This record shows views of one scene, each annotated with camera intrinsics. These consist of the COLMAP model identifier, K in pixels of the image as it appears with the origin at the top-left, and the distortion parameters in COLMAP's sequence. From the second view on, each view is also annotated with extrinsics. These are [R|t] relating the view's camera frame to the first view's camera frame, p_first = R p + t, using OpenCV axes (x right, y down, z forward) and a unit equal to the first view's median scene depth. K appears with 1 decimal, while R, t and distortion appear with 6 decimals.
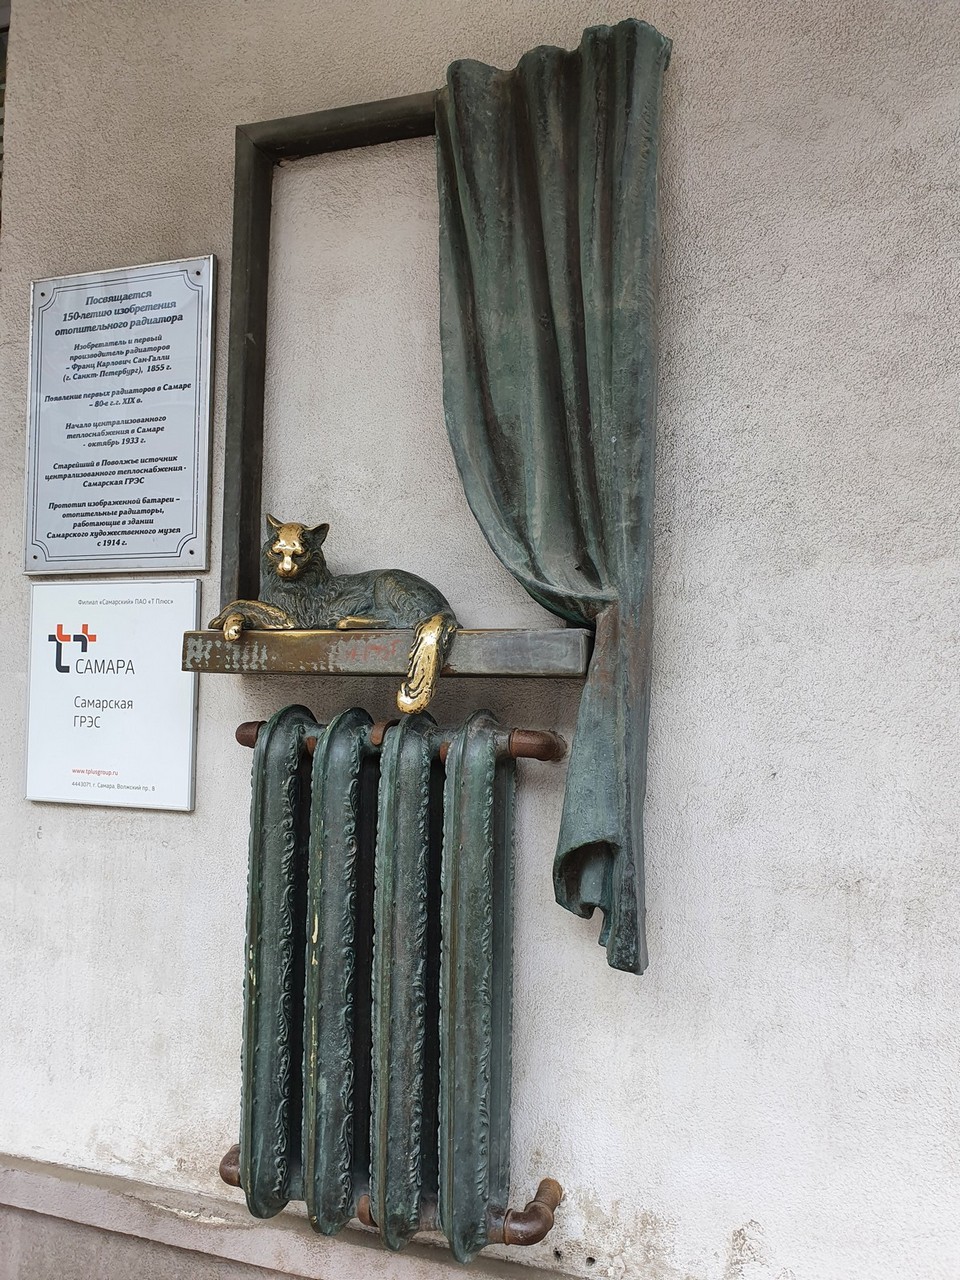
lens RADIAL K [[1182.9, 0, 480.0], [0, 1182.9, 640.0], [0, 0, 1]] dist [0.018111, 0.023632]
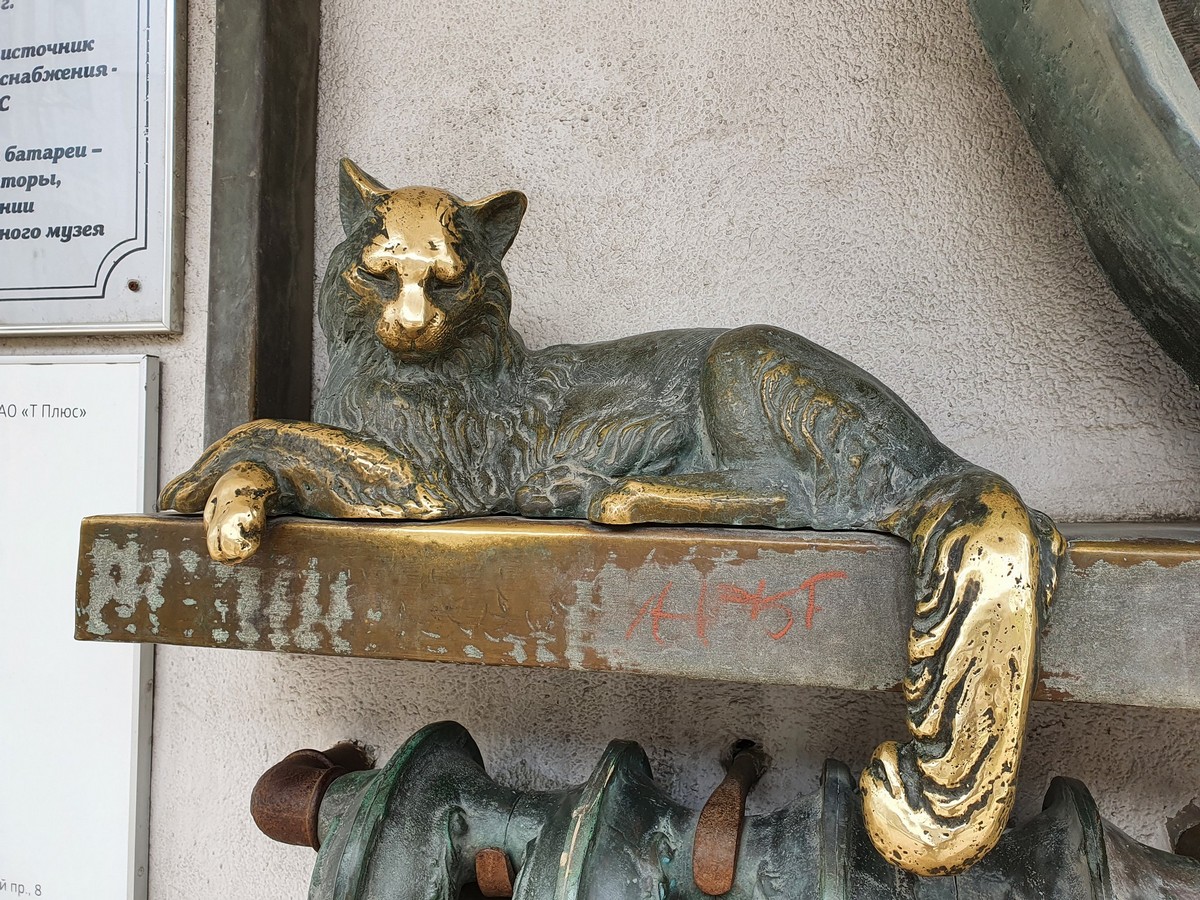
lens RADIAL K [[1109.0, 0, 600.0], [0, 1109.0, 450.0], [0, 0, 1]] dist [0.018111, 0.023632]
pose [[0.996202, -0.002431, 0.087043, -0.137798], [-0.000090, 0.999581, 0.028938, -0.034640], [-0.087077, -0.028835, 0.995784, 0.695293]]
